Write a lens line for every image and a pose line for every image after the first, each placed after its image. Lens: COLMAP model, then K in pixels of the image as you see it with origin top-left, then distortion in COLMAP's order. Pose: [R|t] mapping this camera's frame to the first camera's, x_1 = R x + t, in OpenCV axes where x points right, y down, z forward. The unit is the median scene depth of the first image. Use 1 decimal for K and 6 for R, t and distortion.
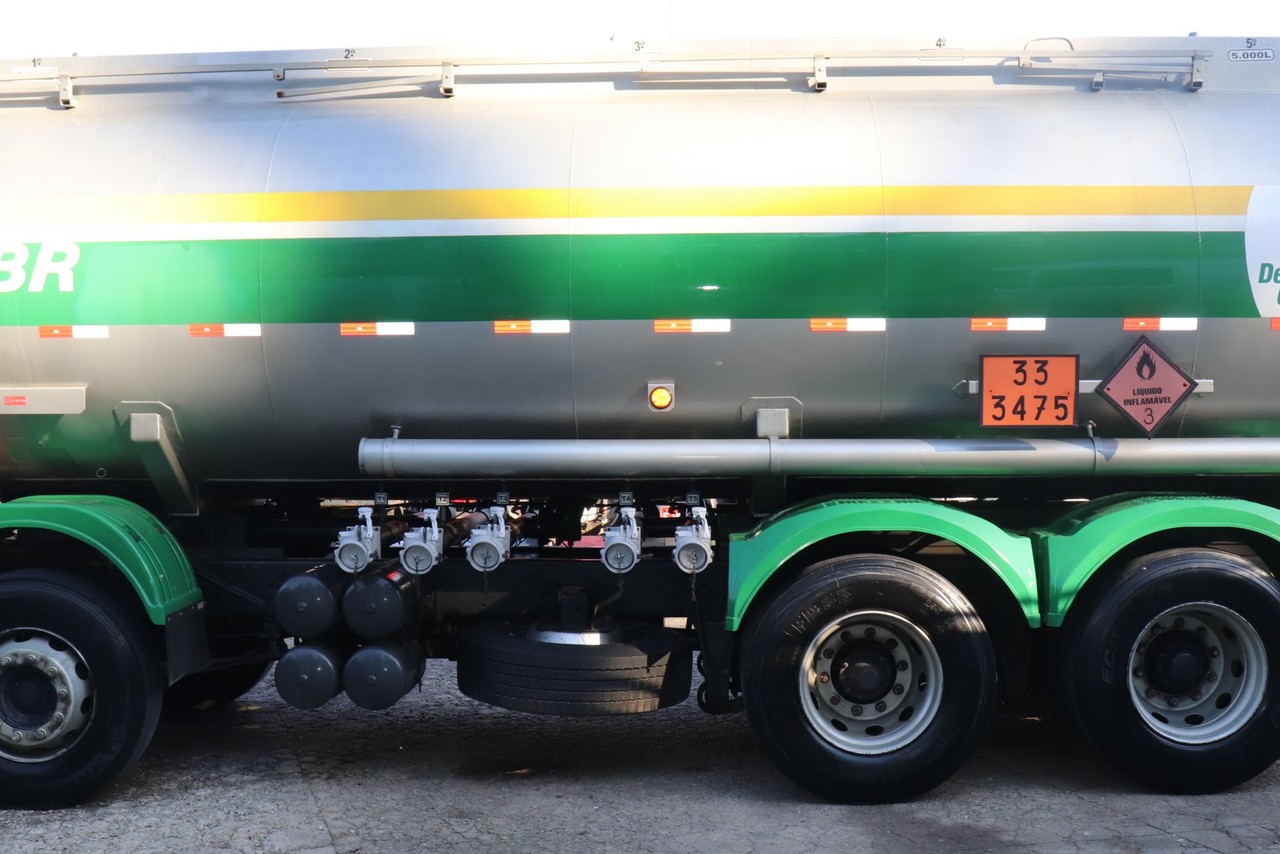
lens RADIAL K [[1145.3, 0, 636.9], [0, 1145.3, 427.0], [0, 0, 1]] dist [-0.004492, -0.000402]
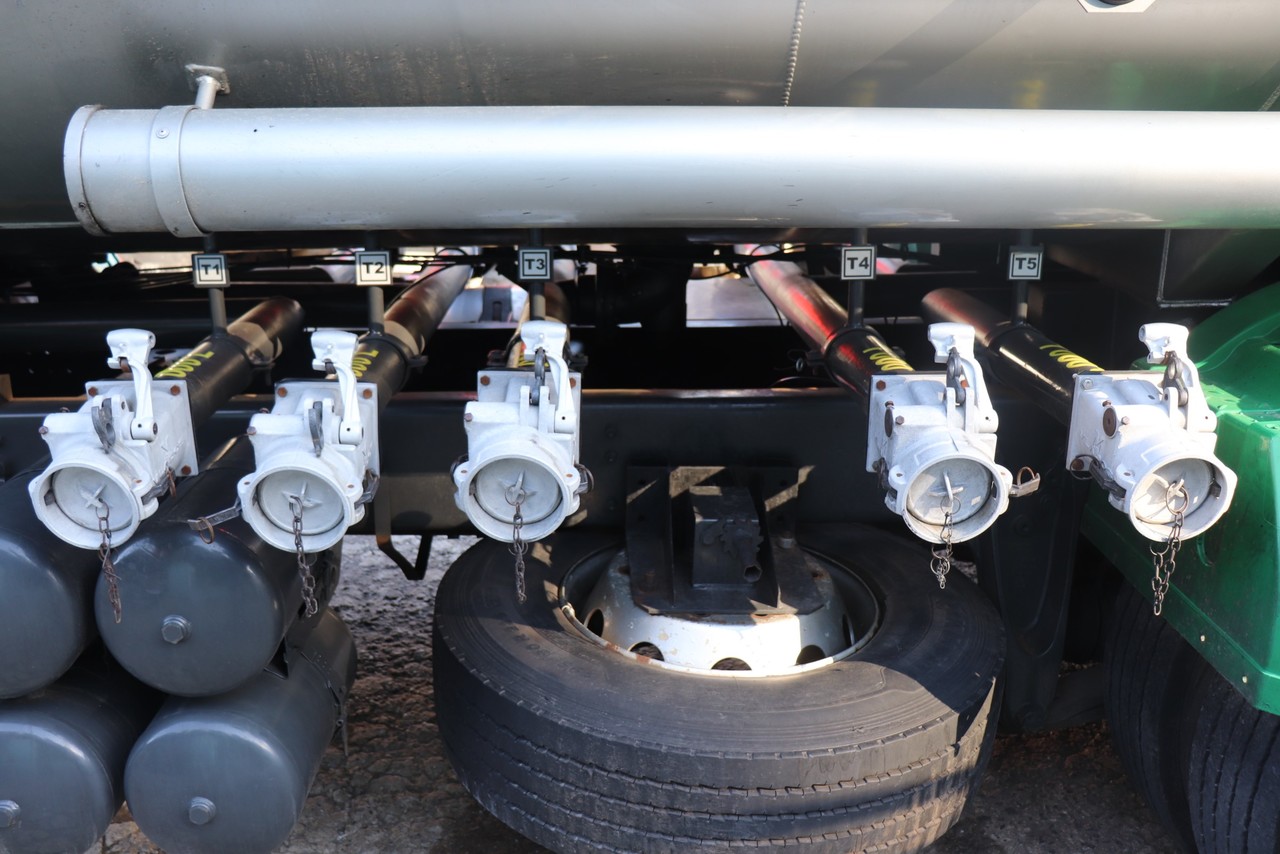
lens RADIAL K [[1265.8, 0, 638.9], [0, 1265.8, 423.9], [0, 0, 1]] dist [-0.011968, 0.000000]
pose [[0.999441, -0.016479, 0.029101, -0.106115], [0.008310, 0.965248, 0.261205, 0.004397], [-0.032394, -0.260817, 0.964845, 0.654831]]
